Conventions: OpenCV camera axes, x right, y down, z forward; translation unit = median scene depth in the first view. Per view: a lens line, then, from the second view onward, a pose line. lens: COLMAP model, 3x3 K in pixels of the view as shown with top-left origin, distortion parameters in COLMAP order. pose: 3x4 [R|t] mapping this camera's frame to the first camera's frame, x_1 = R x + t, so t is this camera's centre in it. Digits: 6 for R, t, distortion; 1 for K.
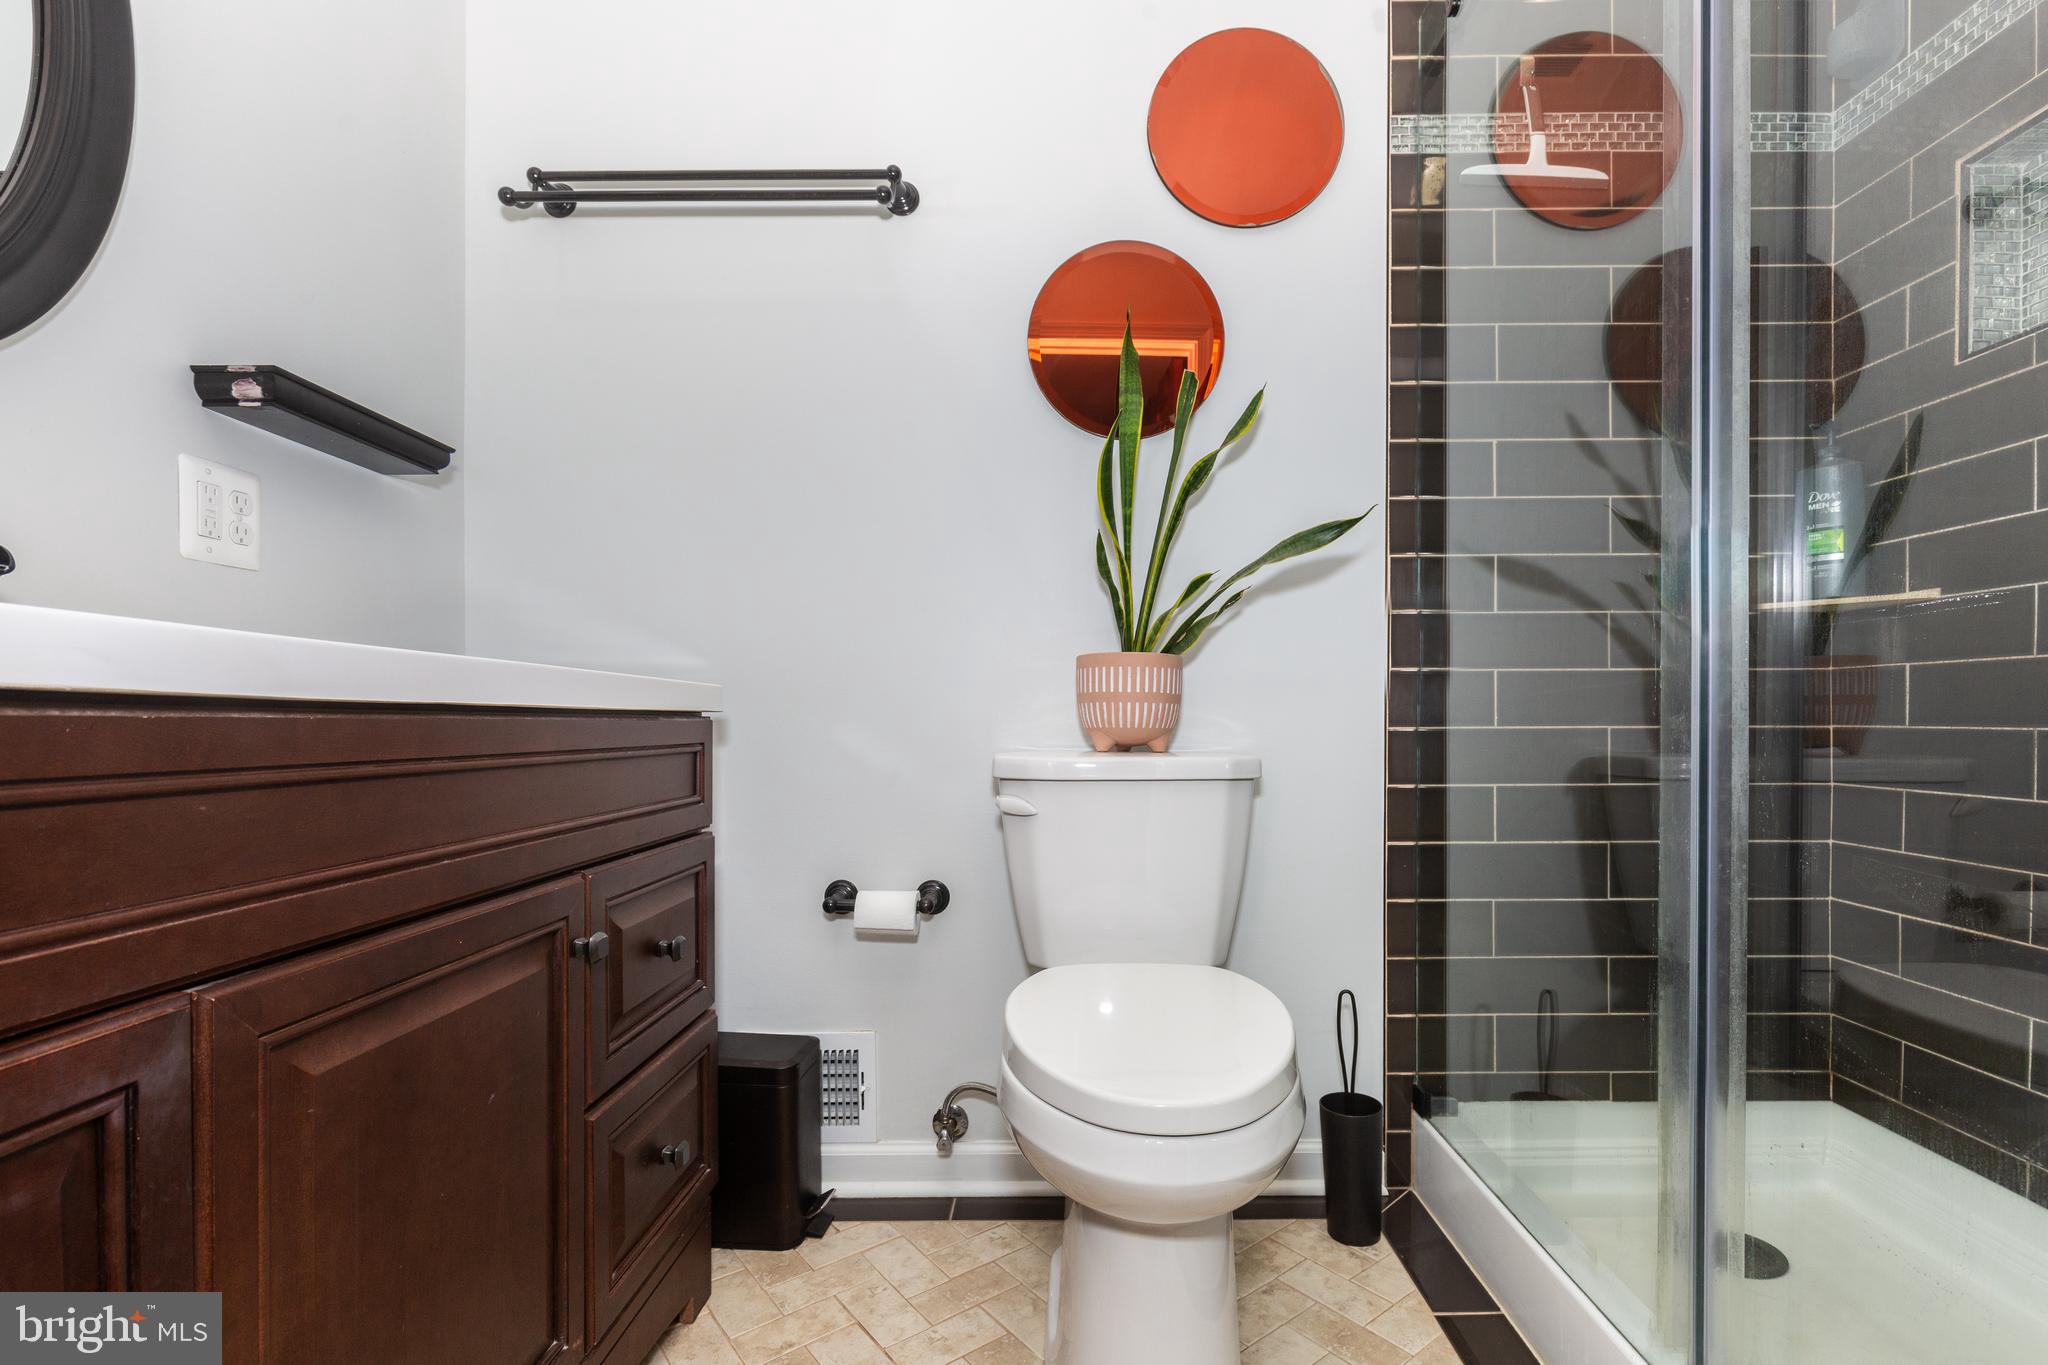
lens RADIAL K [[936.0, 0, 1021.9], [0, 936.0, 693.7], [0, 0, 1]] dist [0.005277, -0.000786]
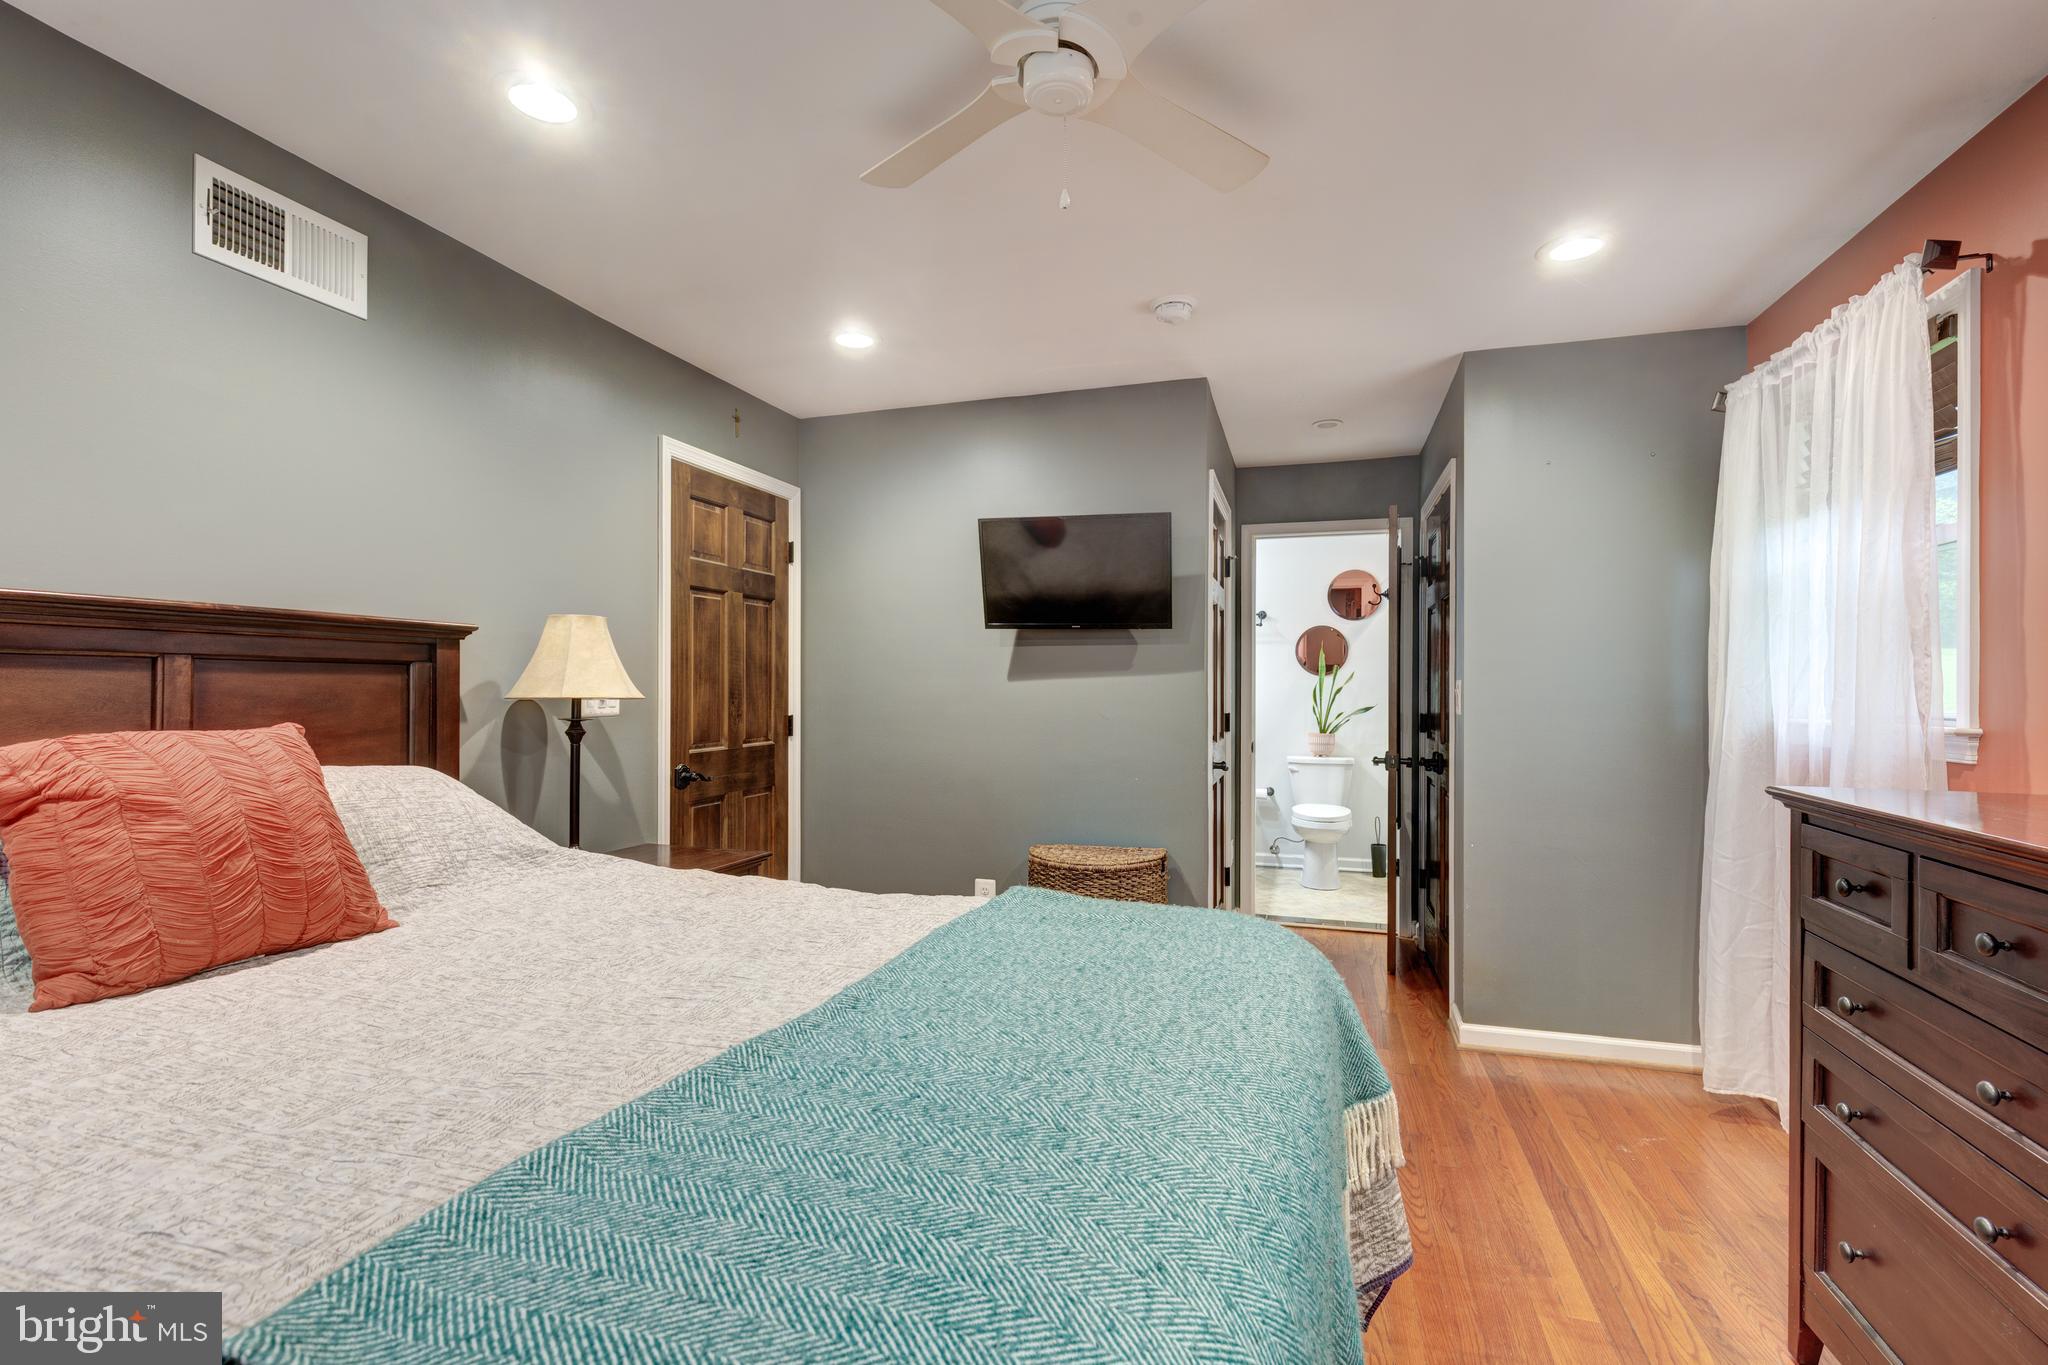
lens RADIAL K [[936.0, 0, 1031.5], [0, 936.0, 690.7], [0, 0, 1]] dist [0.005277, -0.000786]
pose [[0.959046, -0.001147, -0.283247, 0.061152], [0.001007, 0.999999, -0.000640, -0.217950], [0.283247, 0.000328, 0.959047, -3.073035]]
